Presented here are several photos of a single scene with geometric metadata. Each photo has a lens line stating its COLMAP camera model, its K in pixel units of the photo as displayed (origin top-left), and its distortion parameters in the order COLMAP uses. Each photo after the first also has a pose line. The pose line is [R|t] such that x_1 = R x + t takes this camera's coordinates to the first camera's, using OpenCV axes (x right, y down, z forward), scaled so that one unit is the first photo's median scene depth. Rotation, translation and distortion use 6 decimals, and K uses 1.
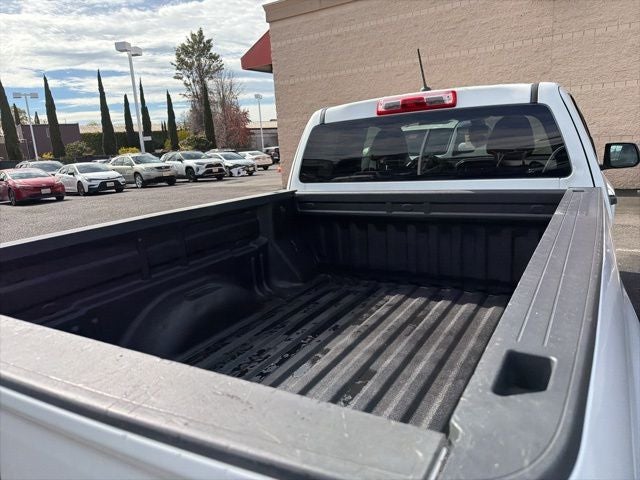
lens RADIAL K [[442.2, 0, 322.6], [0, 442.2, 261.1], [0, 0, 1]] dist [0.017722, -0.019864]
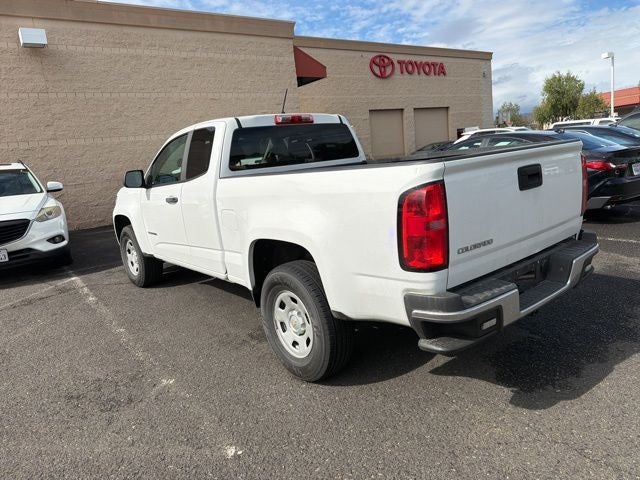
lens RADIAL K [[453.3, 0, 328.5], [0, 453.3, 238.6], [0, 0, 1]] dist [0.026583, -0.033692]
pose [[0.349484, -0.139180, 0.926547, -0.332160], [0.315000, 0.948795, 0.023707, 0.018821], [-0.882403, 0.283577, 0.375431, 0.082698]]
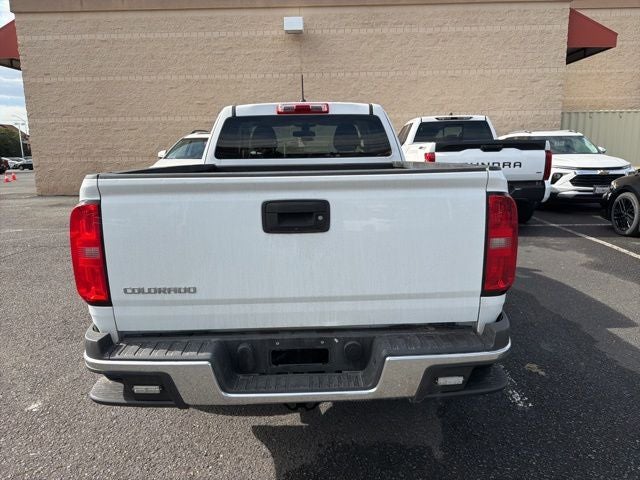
lens RADIAL K [[453.3, 0, 322.9], [0, 453.3, 242.4], [0, 0, 1]] dist [0.026583, -0.033692]
pose [[0.848147, -0.053970, 0.527005, -0.138370], [0.097875, 0.993635, -0.055760, 0.047925], [-0.520641, 0.098874, 0.848031, -0.079358]]
